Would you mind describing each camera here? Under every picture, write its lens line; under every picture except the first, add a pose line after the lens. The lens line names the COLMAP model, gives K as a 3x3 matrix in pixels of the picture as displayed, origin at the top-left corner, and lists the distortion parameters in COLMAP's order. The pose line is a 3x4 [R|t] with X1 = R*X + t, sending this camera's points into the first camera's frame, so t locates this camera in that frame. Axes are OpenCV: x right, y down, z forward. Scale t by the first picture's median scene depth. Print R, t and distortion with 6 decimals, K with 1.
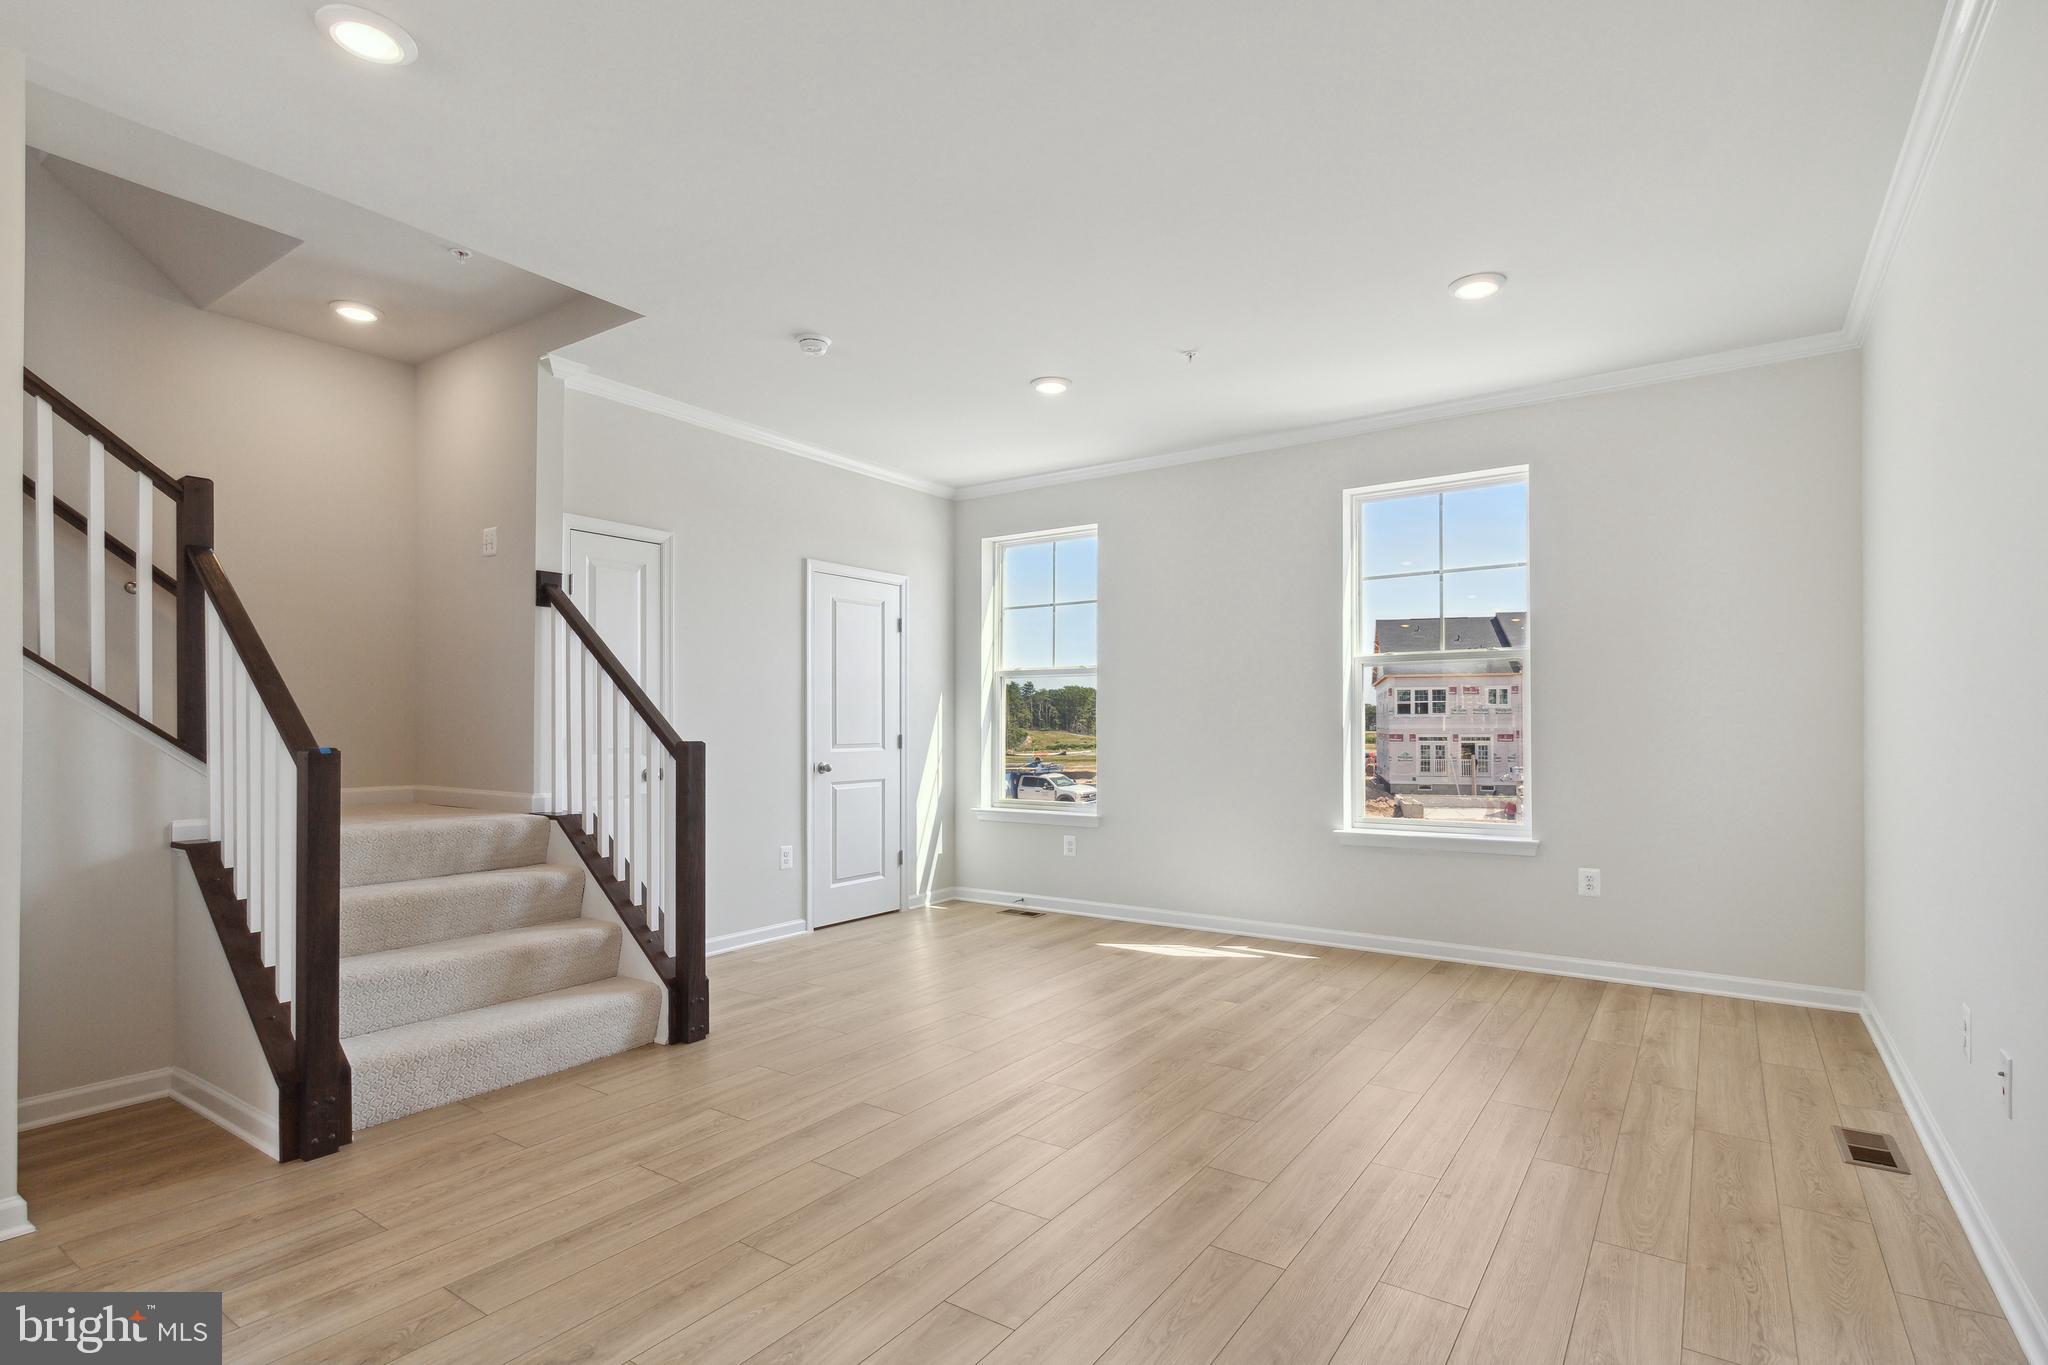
lens RADIAL K [[975.1, 0, 1025.0], [0, 975.1, 732.3], [0, 0, 1]] dist [-0.002641, 0.001920]
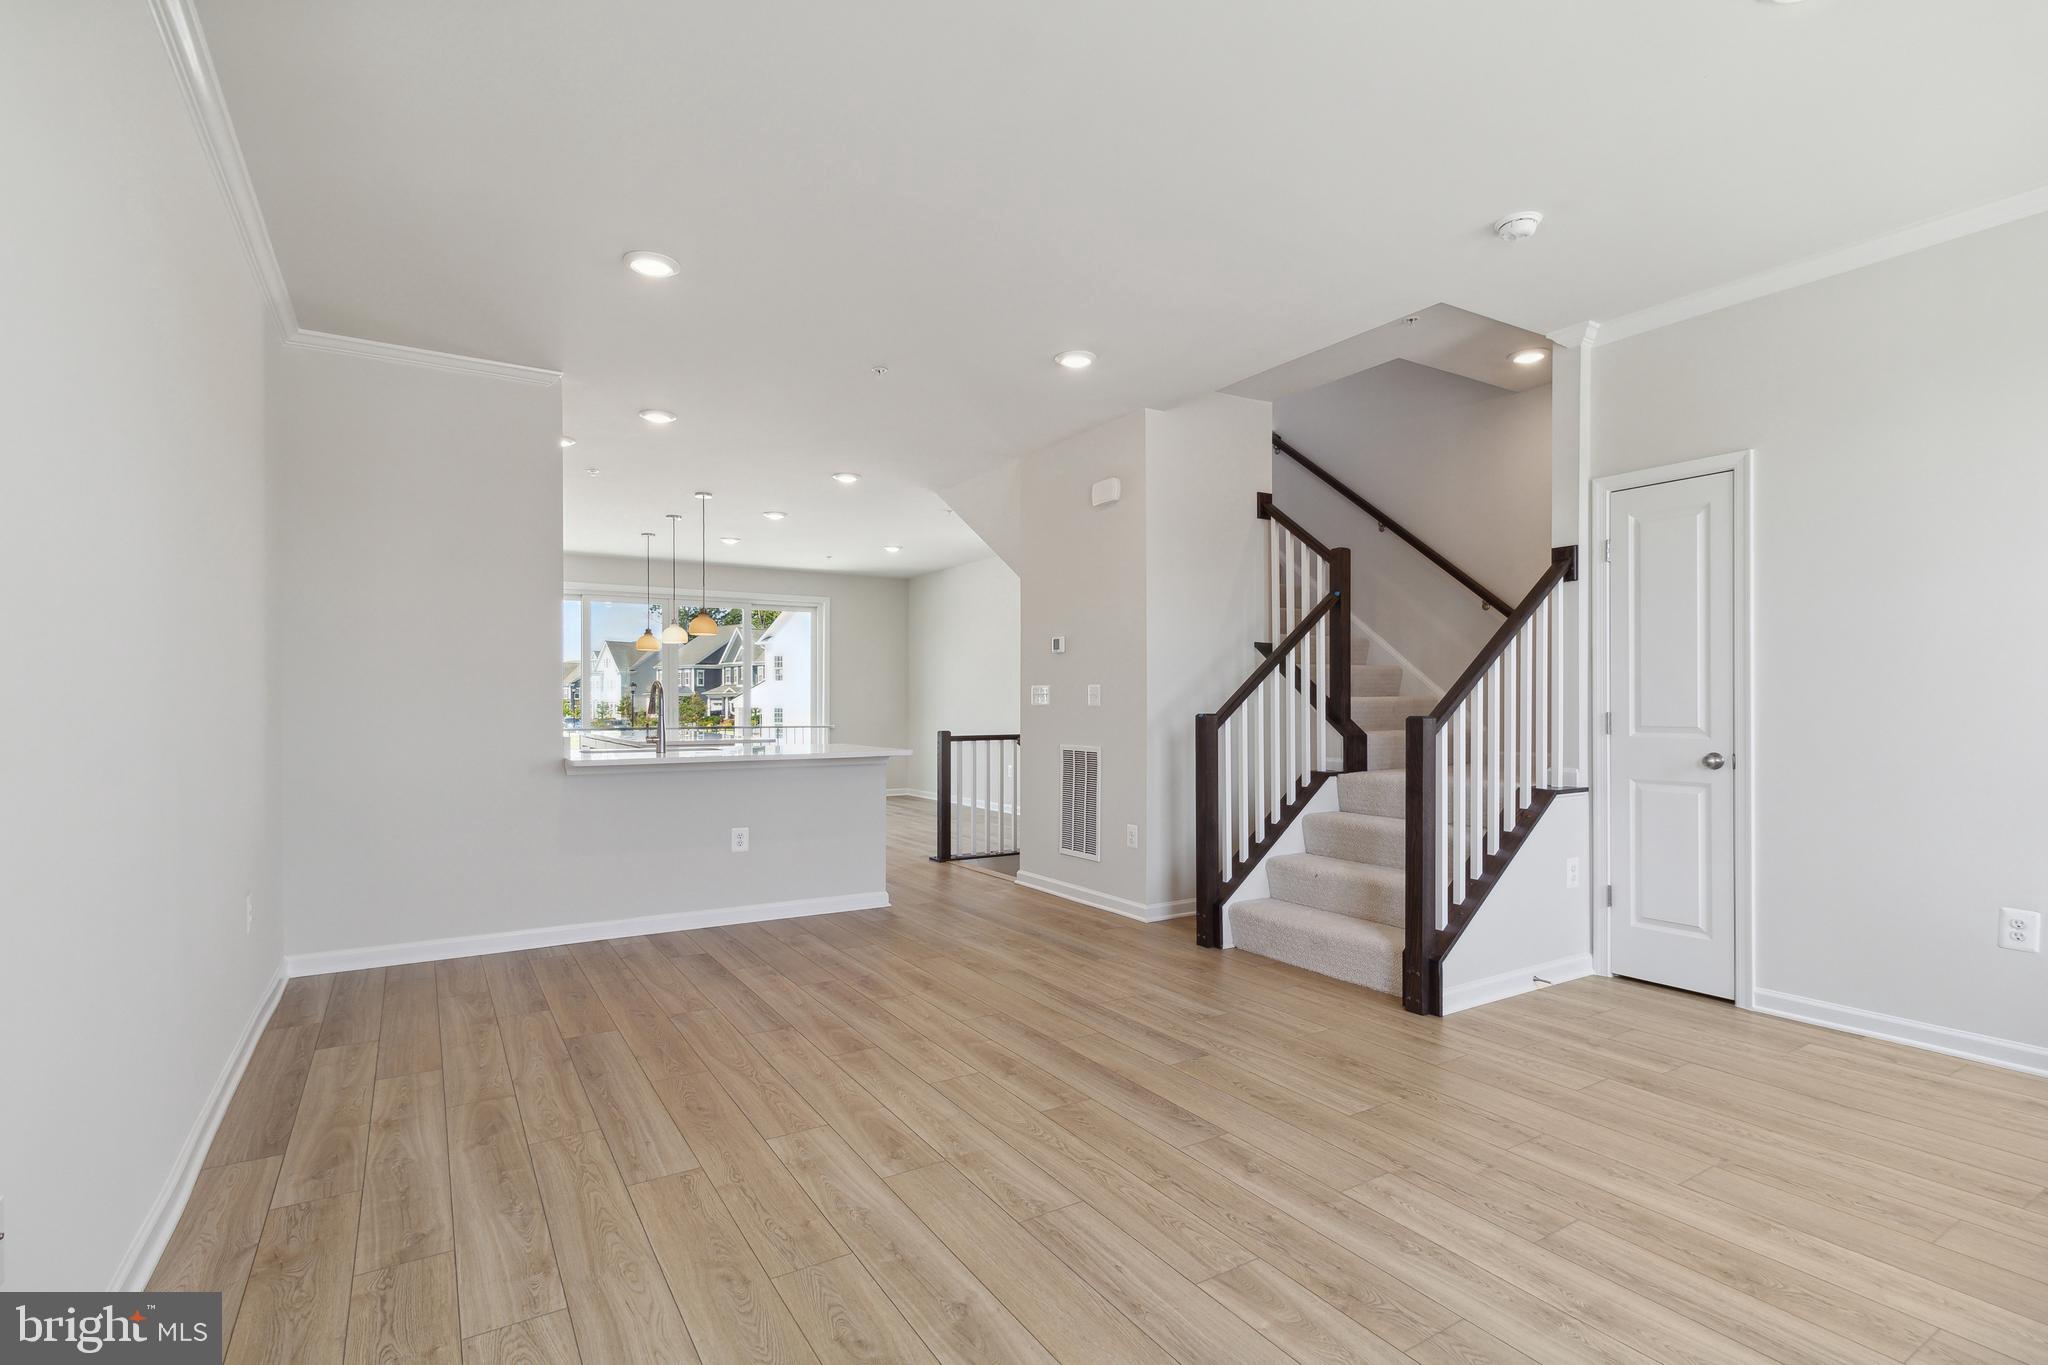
lens RADIAL K [[975.1, 0, 1061.1], [0, 975.1, 688.1], [0, 0, 1]] dist [-0.002641, 0.001920]
pose [[-0.366675, -0.012690, -0.930263, 0.607167], [-0.005399, 0.999919, -0.011512, -0.004039], [0.930333, 0.000801, -0.366714, 0.850382]]
